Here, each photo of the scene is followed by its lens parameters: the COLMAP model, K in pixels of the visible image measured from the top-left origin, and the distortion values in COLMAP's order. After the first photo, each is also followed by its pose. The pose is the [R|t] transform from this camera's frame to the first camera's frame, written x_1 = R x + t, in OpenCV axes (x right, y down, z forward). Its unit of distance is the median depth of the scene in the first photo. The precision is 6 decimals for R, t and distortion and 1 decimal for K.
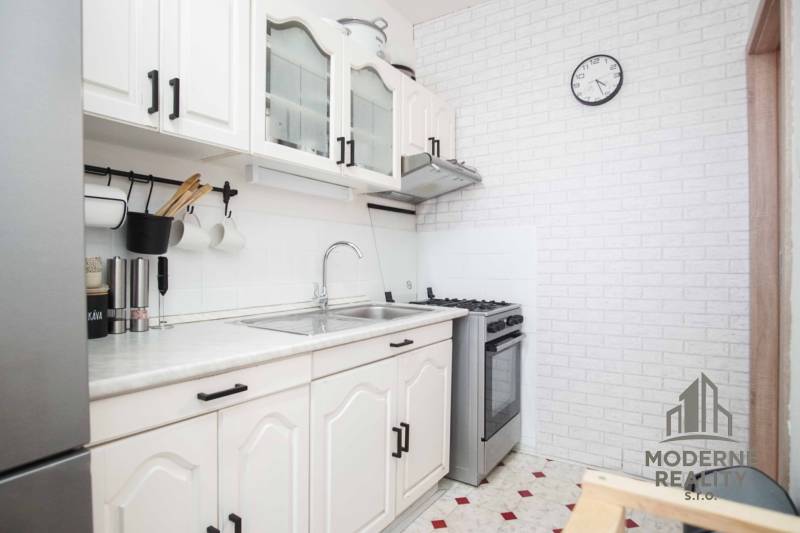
lens RADIAL K [[430.9, 0, 402.4], [0, 430.9, 269.0], [0, 0, 1]] dist [-0.037342, 0.009379]
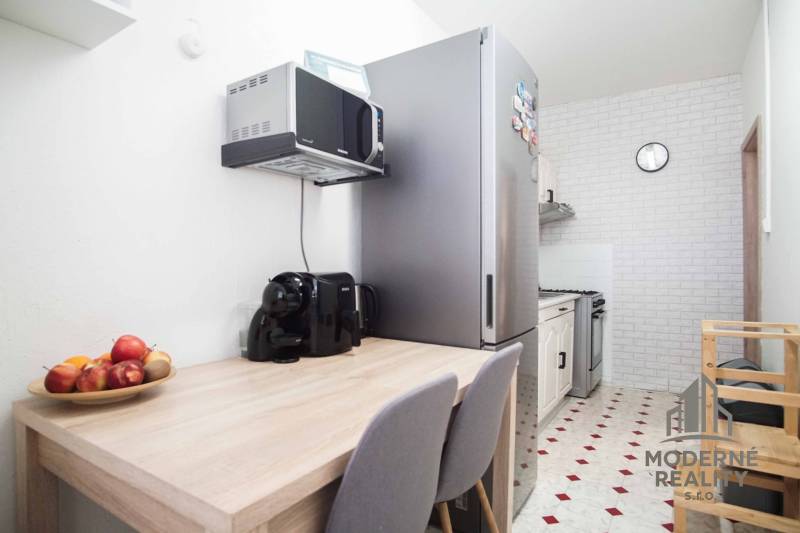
lens RADIAL K [[430.9, 0, 402.4], [0, 430.9, 269.0], [0, 0, 1]] dist [-0.037342, 0.009379]
pose [[0.999989, 0.002836, 0.003646, -0.568811], [-0.002800, 0.999946, -0.010011, 0.013652], [-0.003674, 0.010000, 0.999943, -0.708139]]
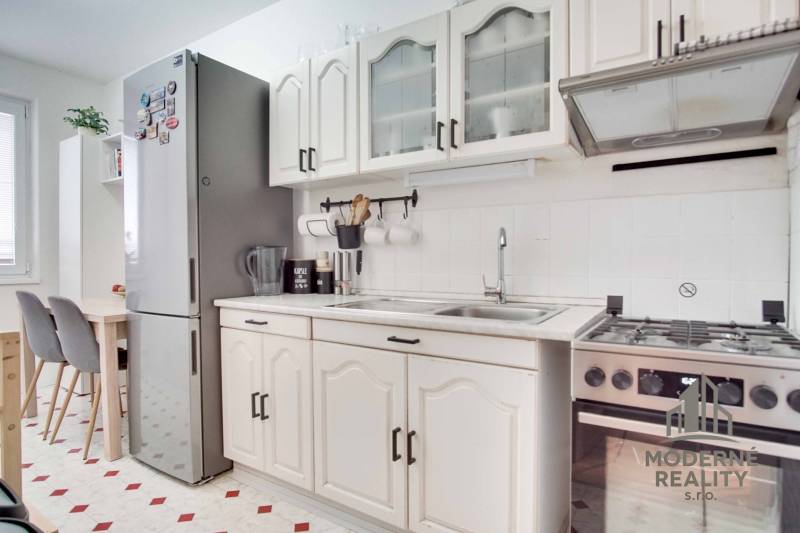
lens RADIAL K [[440.0, 0, 400.4], [0, 440.0, 269.2], [0, 0, 1]] dist [-0.038010, 0.010601]
pose [[0.019263, 0.018507, -0.999643, 0.720446], [-0.012987, 0.999749, 0.018259, 0.006037], [0.999730, 0.012631, 0.019499, 0.761875]]
